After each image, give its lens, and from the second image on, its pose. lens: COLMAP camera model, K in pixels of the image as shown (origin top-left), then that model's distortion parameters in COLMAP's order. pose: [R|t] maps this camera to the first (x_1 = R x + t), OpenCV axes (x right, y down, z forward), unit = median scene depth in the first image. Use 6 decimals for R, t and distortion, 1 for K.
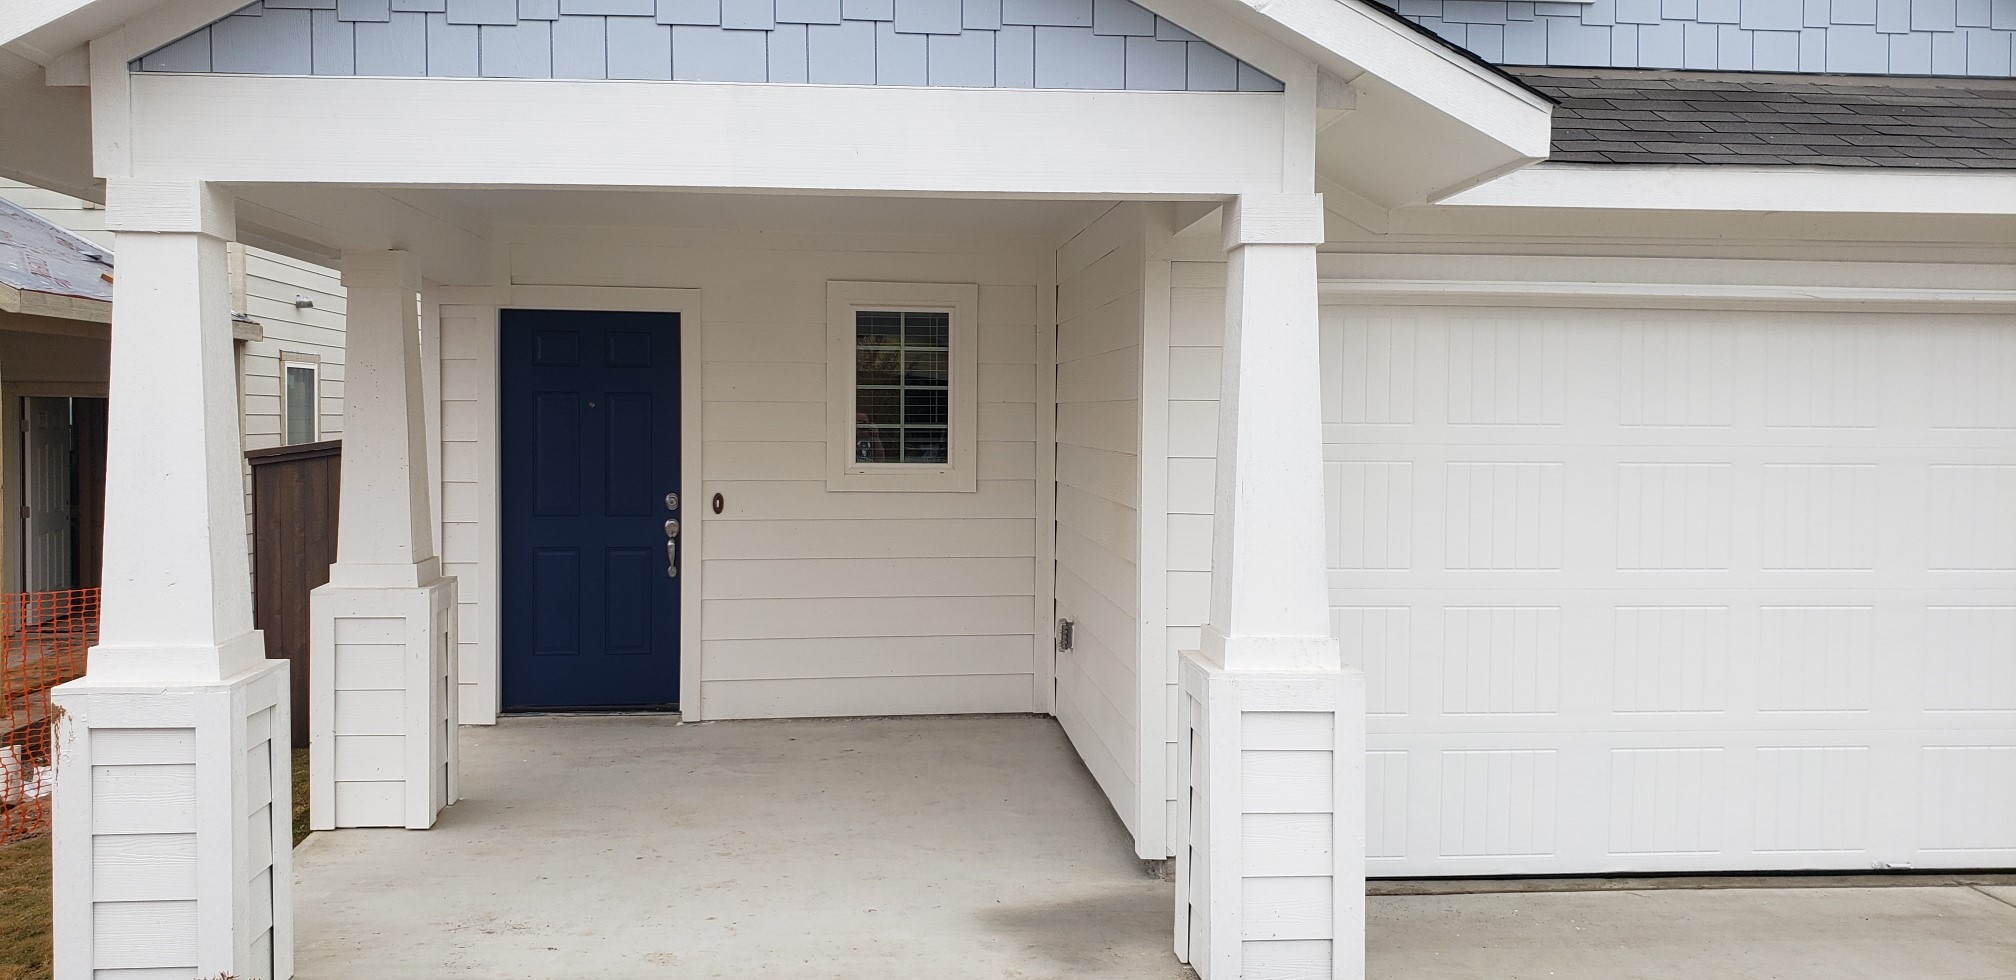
lens RADIAL K [[1529.0, 0, 1007.4], [0, 1529.0, 504.0], [0, 0, 1]] dist [0.082326, -0.046935]
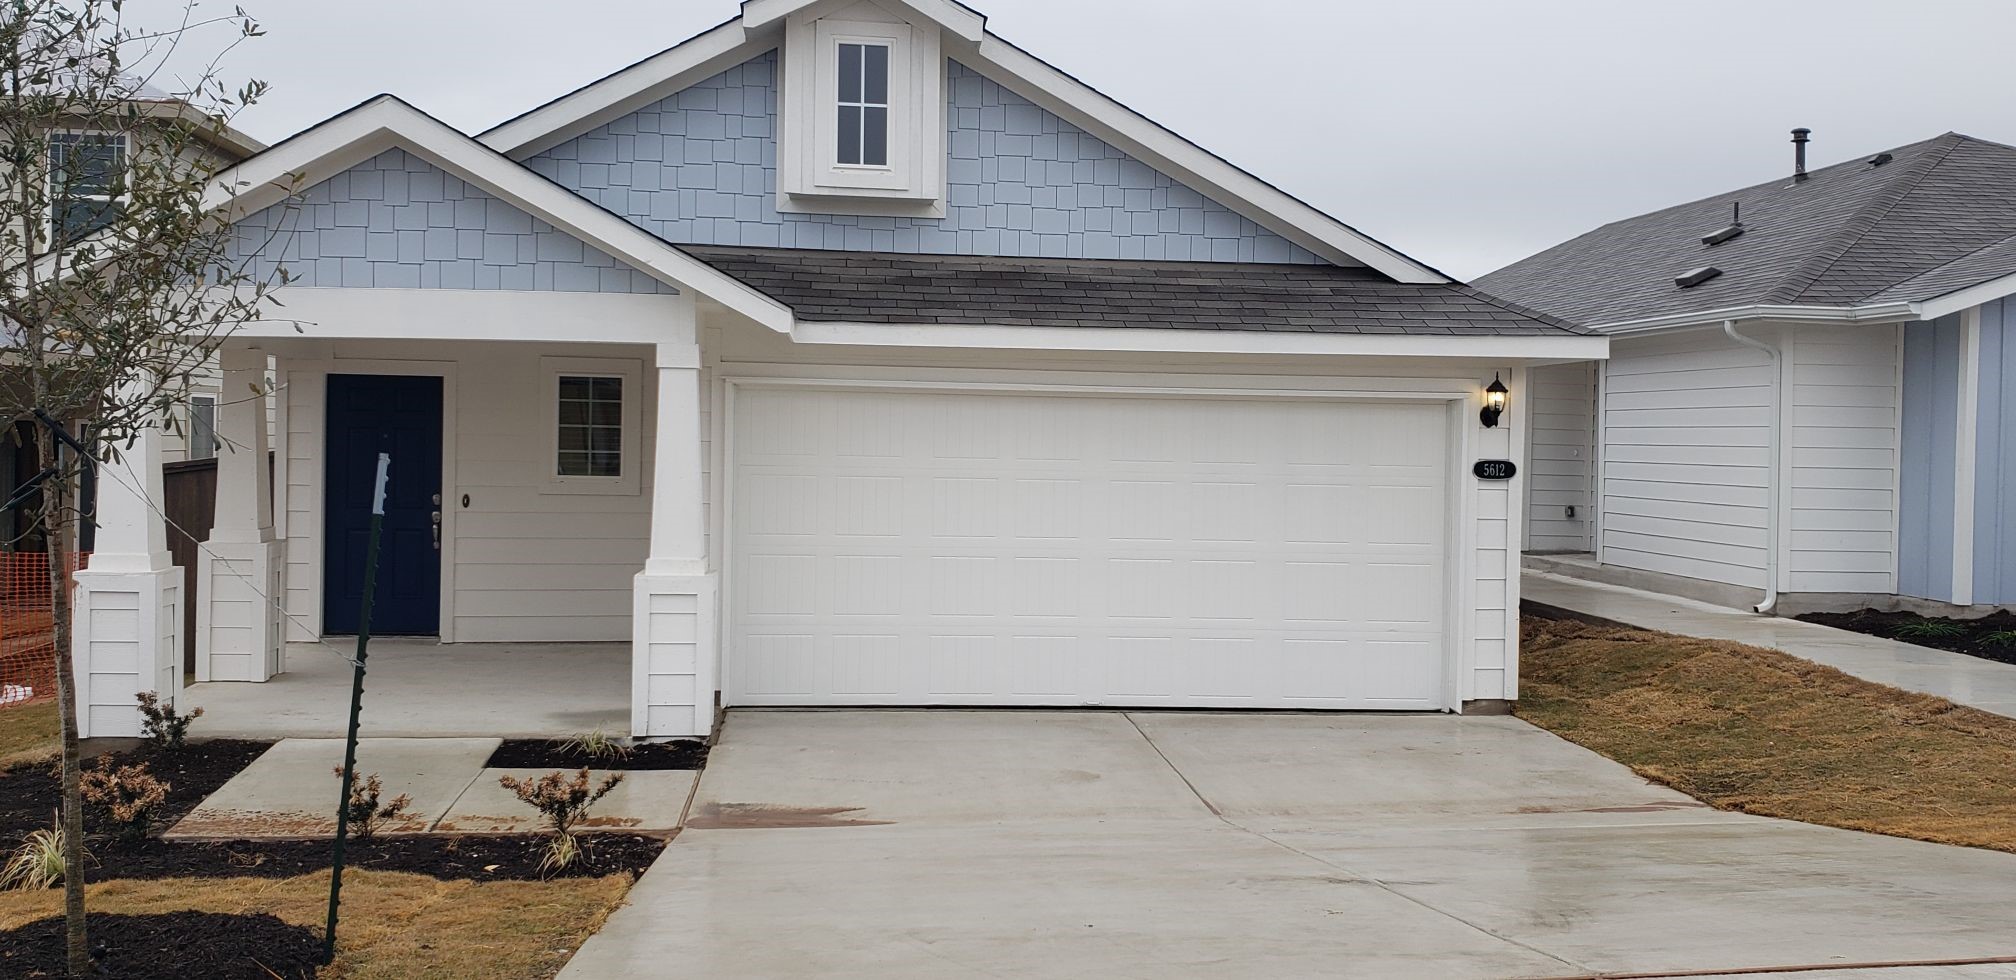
lens RADIAL K [[1594.0, 0, 1008.0], [0, 1594.0, 490.0], [0, 0, 1]] dist [-0.000480, -0.002952]
pose [[0.999209, 0.010997, 0.038210, 0.375137], [-0.009983, 0.999596, -0.026618, 0.033099], [-0.038488, 0.026216, 0.998915, -0.791197]]
